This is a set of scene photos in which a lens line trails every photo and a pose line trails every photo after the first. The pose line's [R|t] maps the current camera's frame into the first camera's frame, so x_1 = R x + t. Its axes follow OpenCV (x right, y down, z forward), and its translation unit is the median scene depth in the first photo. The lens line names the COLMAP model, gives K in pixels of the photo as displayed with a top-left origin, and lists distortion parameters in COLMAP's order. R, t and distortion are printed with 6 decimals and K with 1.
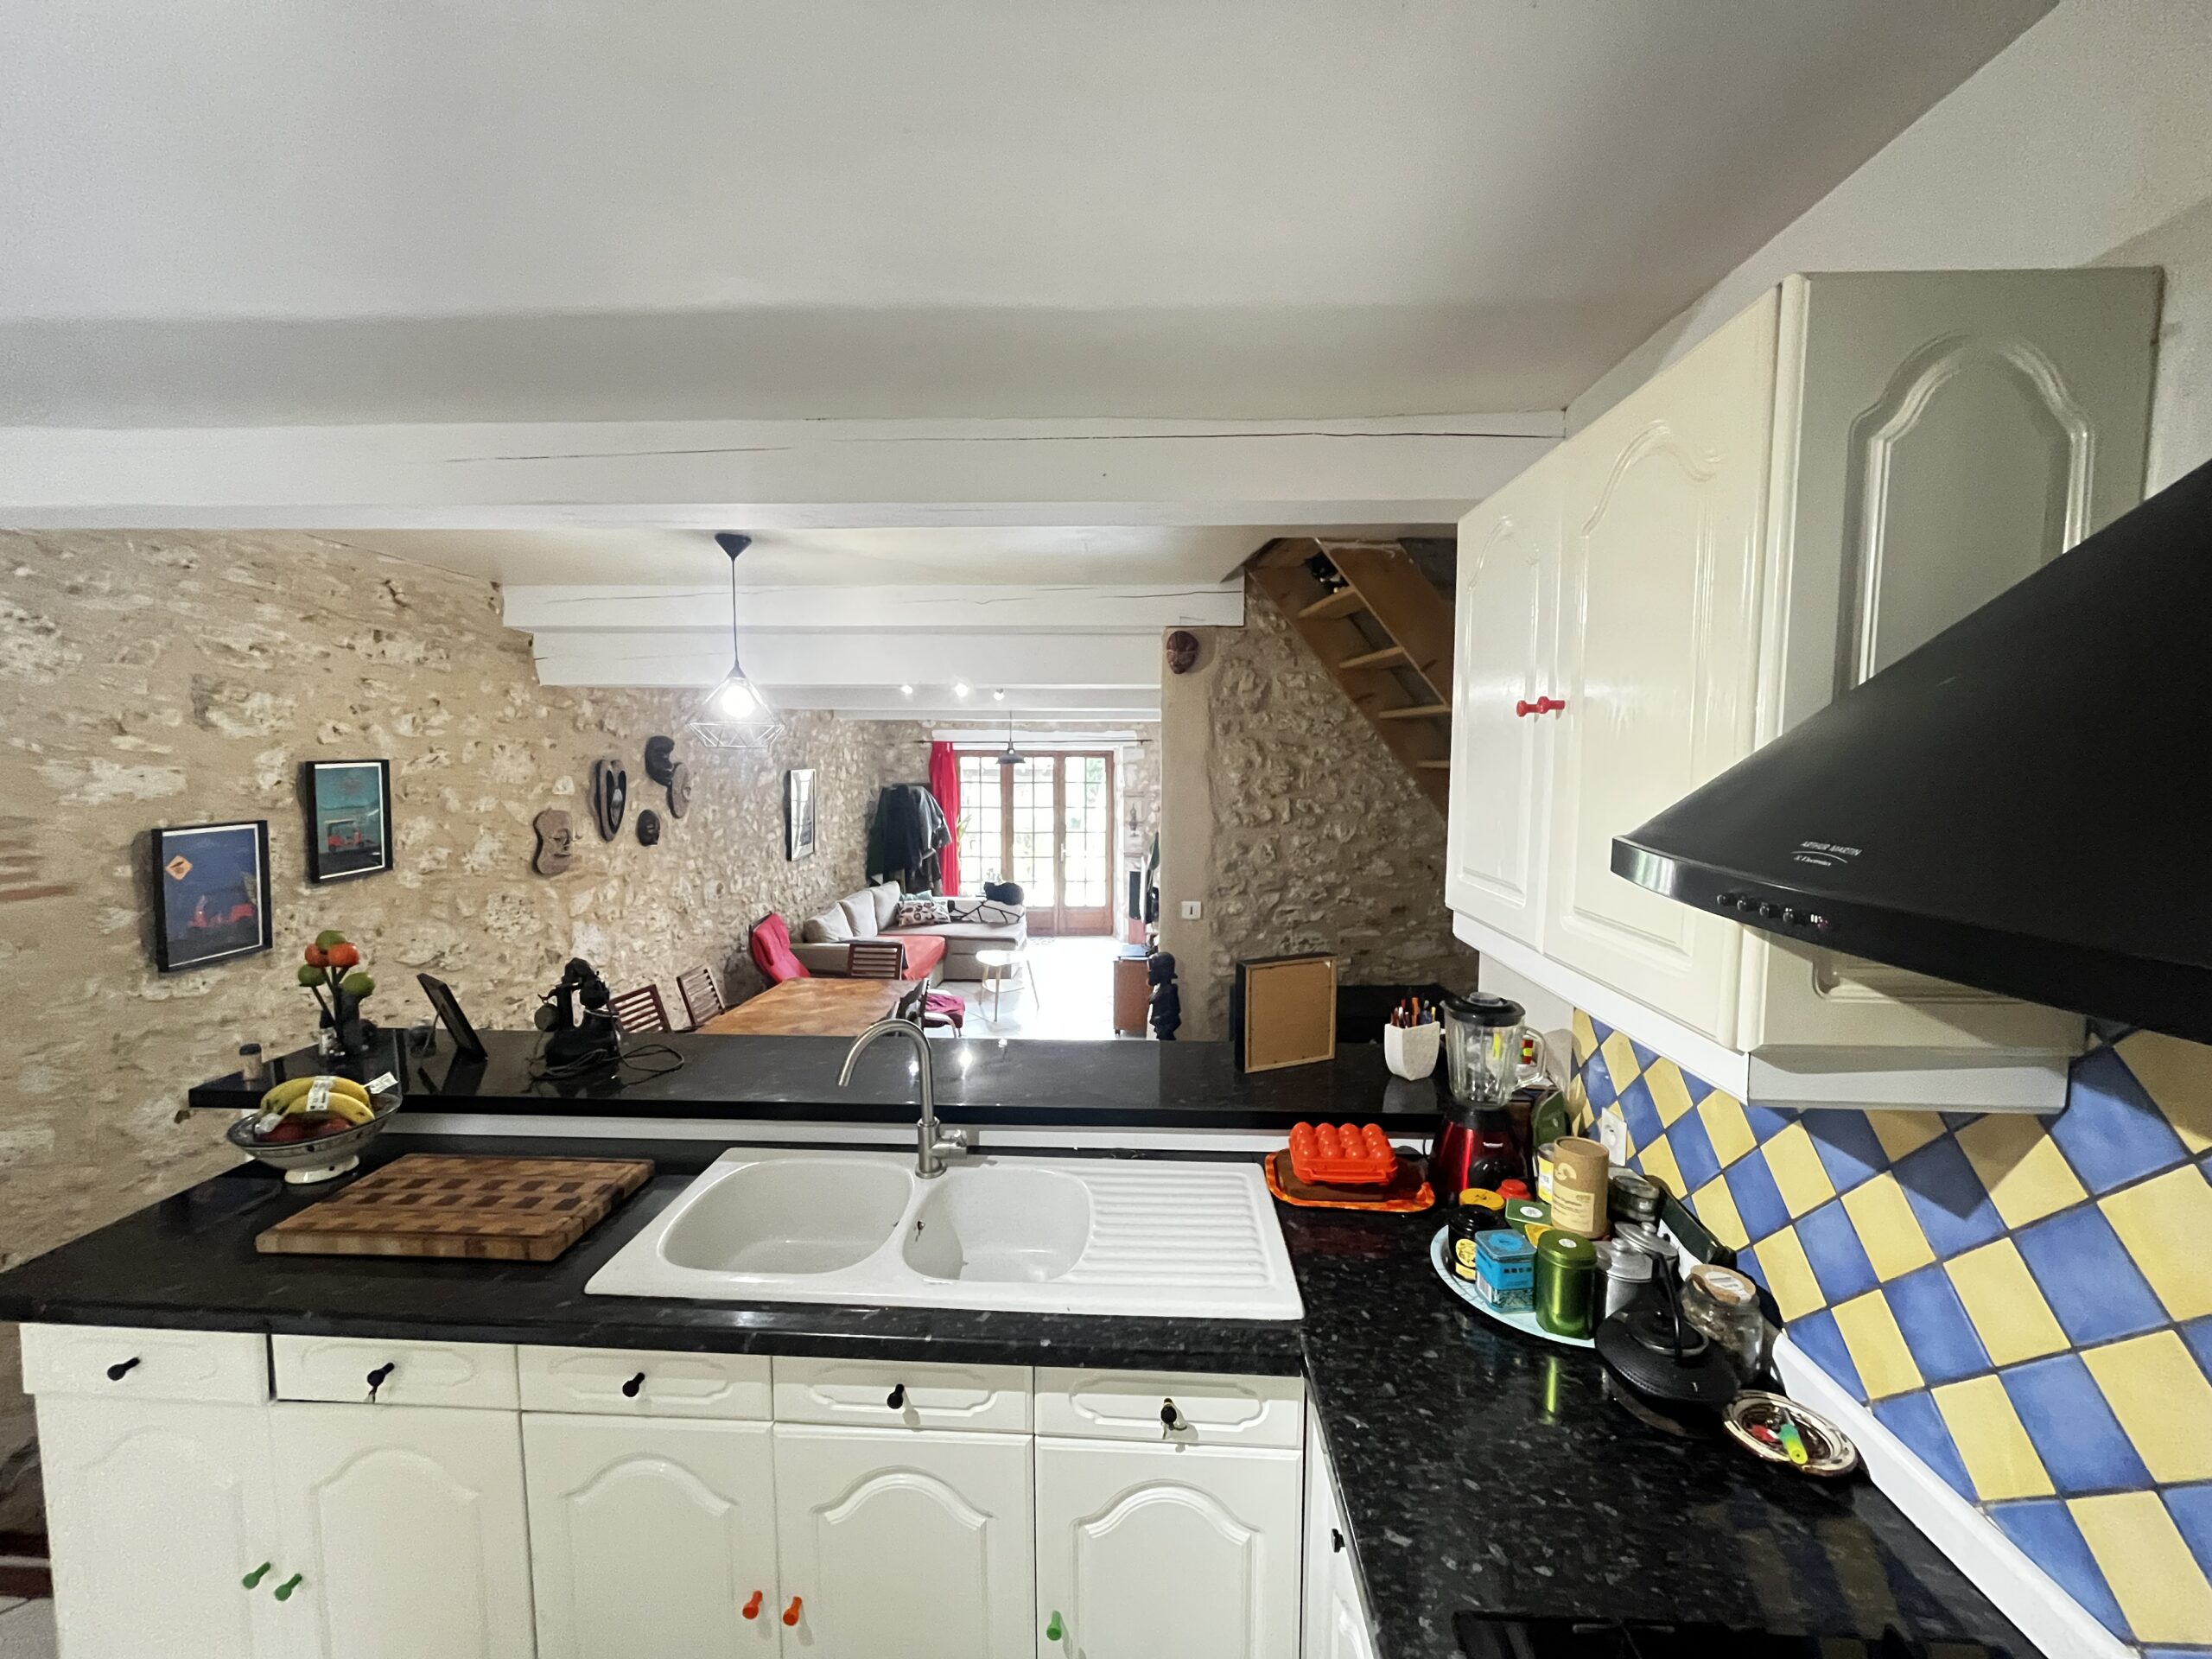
lens RADIAL K [[894.9, 0, 1103.6], [0, 894.9, 824.1], [0, 0, 1]] dist [-0.002124, -0.000170]
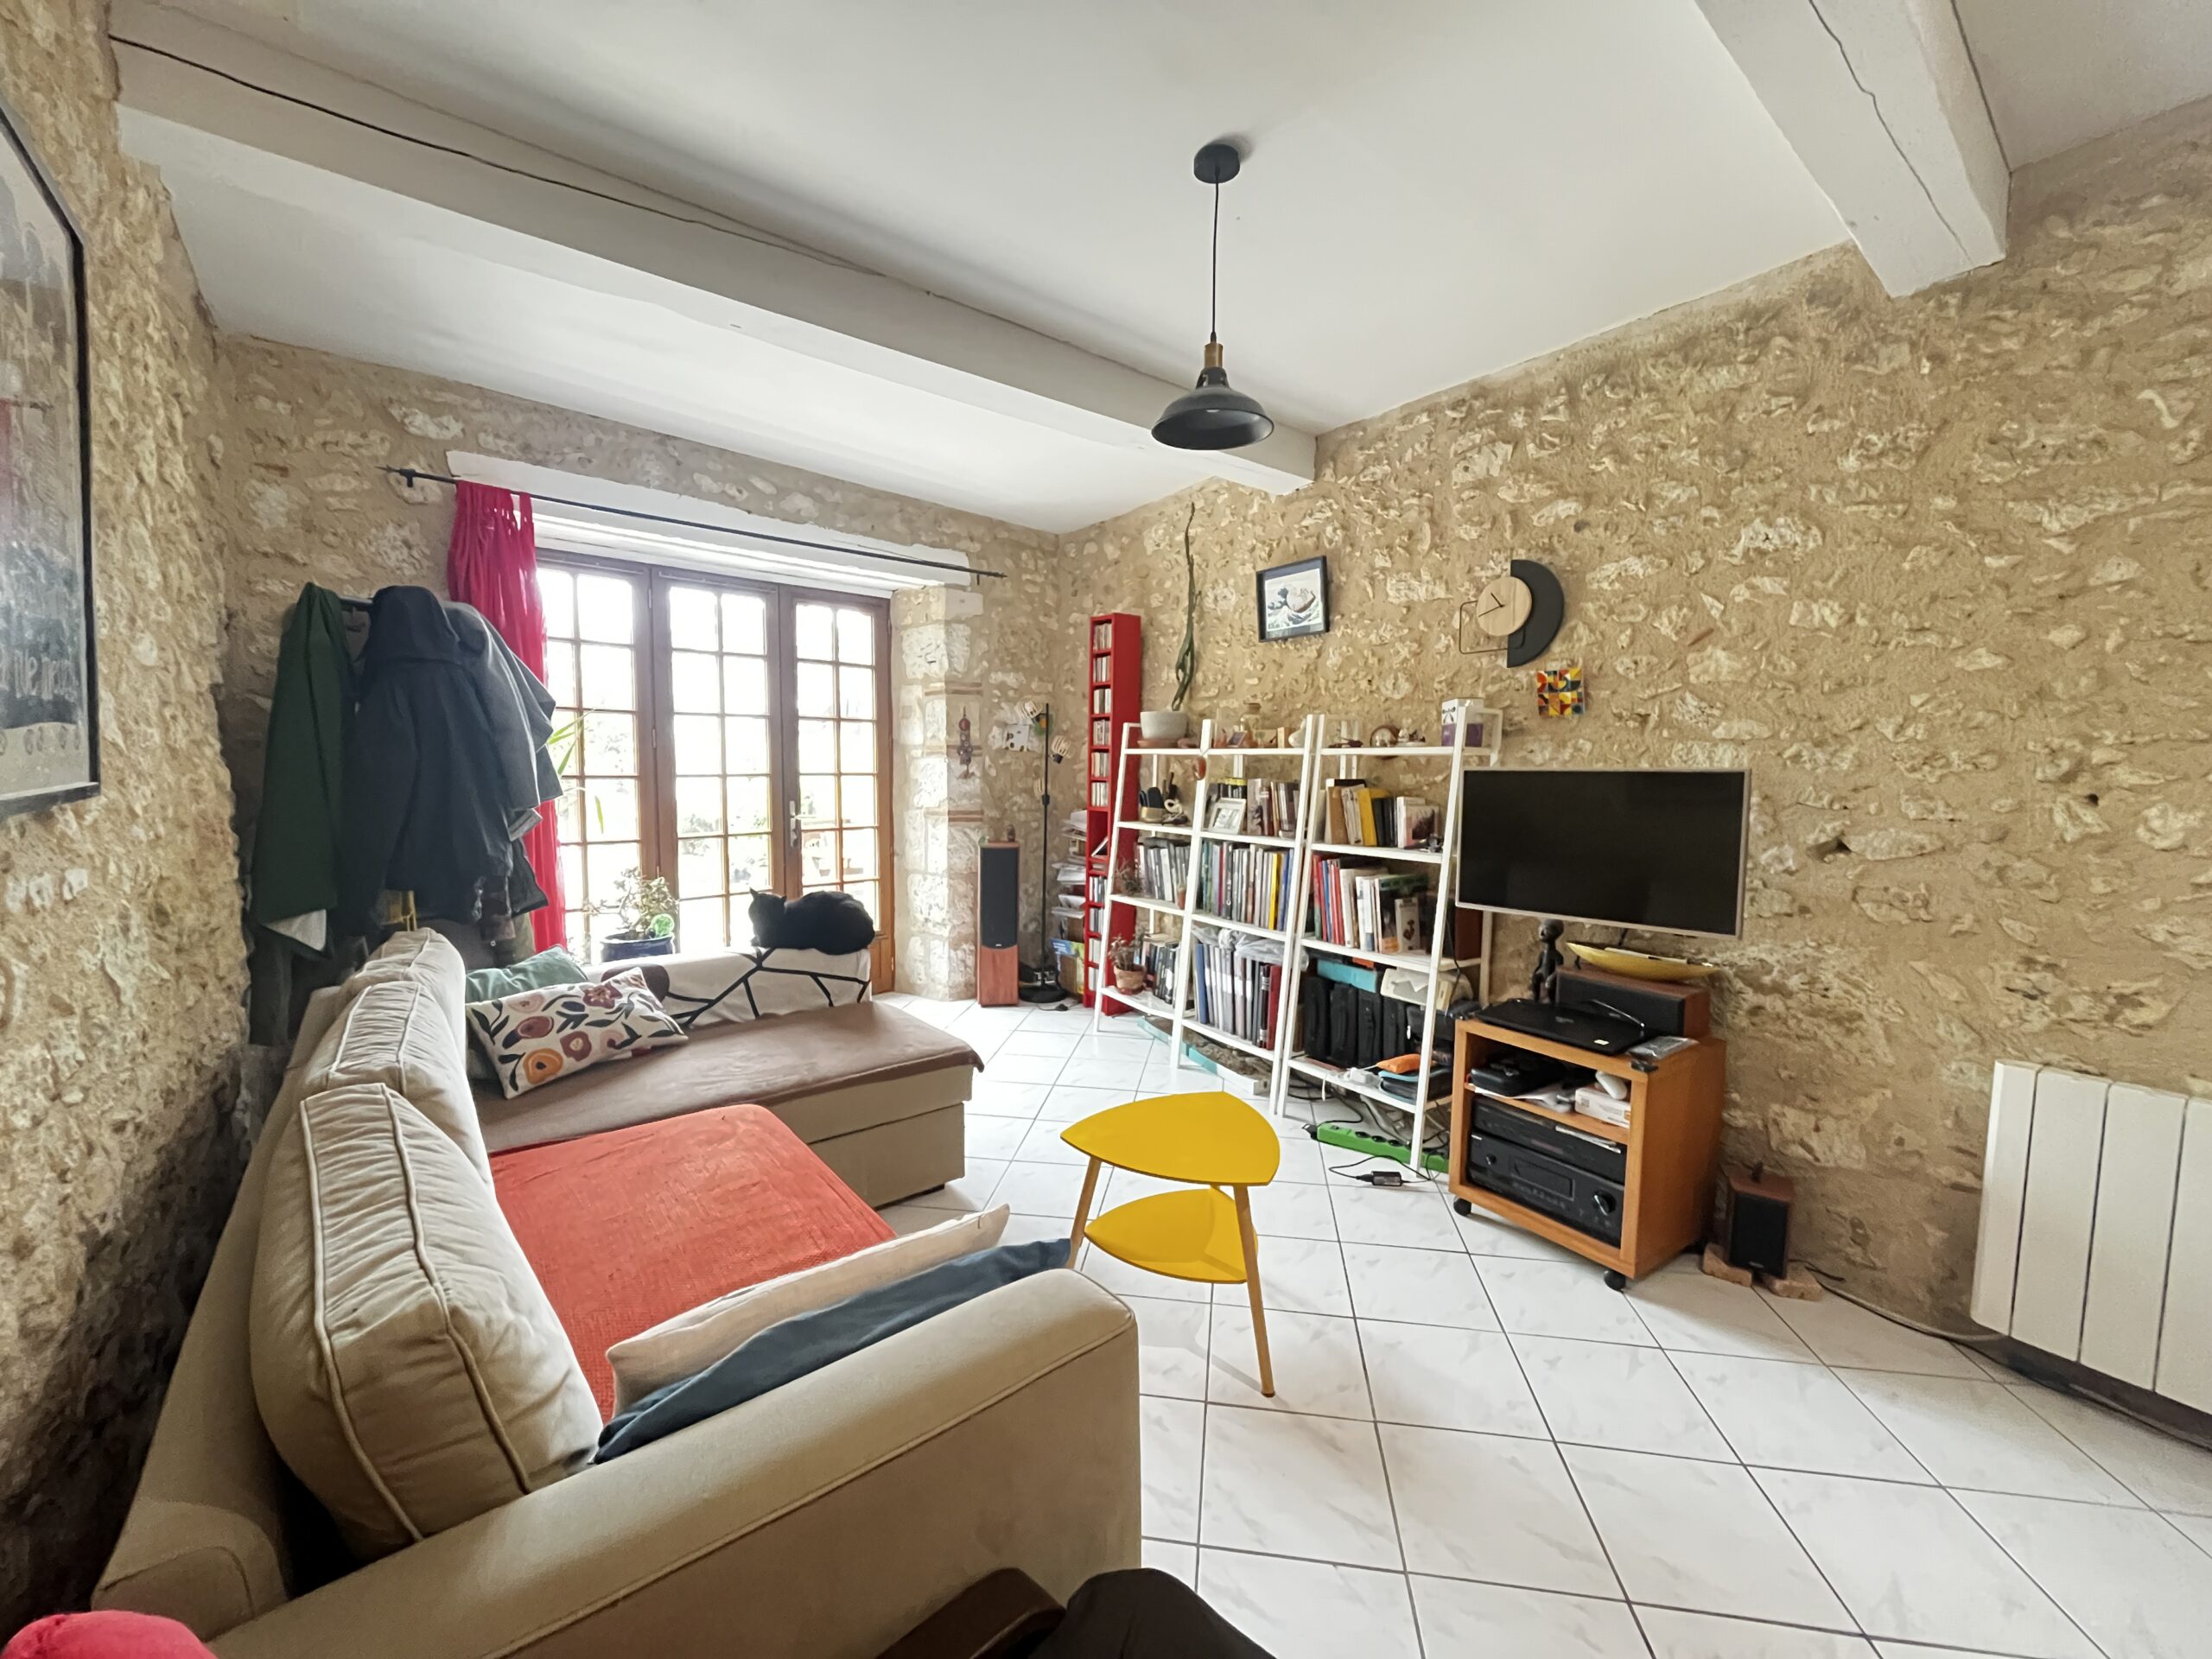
lens RADIAL K [[894.9, 0, 1101.5], [0, 894.9, 827.0], [0, 0, 1]] dist [-0.002124, -0.000170]
pose [[0.755008, -0.053014, 0.653569, -0.227939], [0.050162, 0.998475, 0.023044, 0.033802], [-0.653794, 0.015386, 0.756516, 0.602405]]
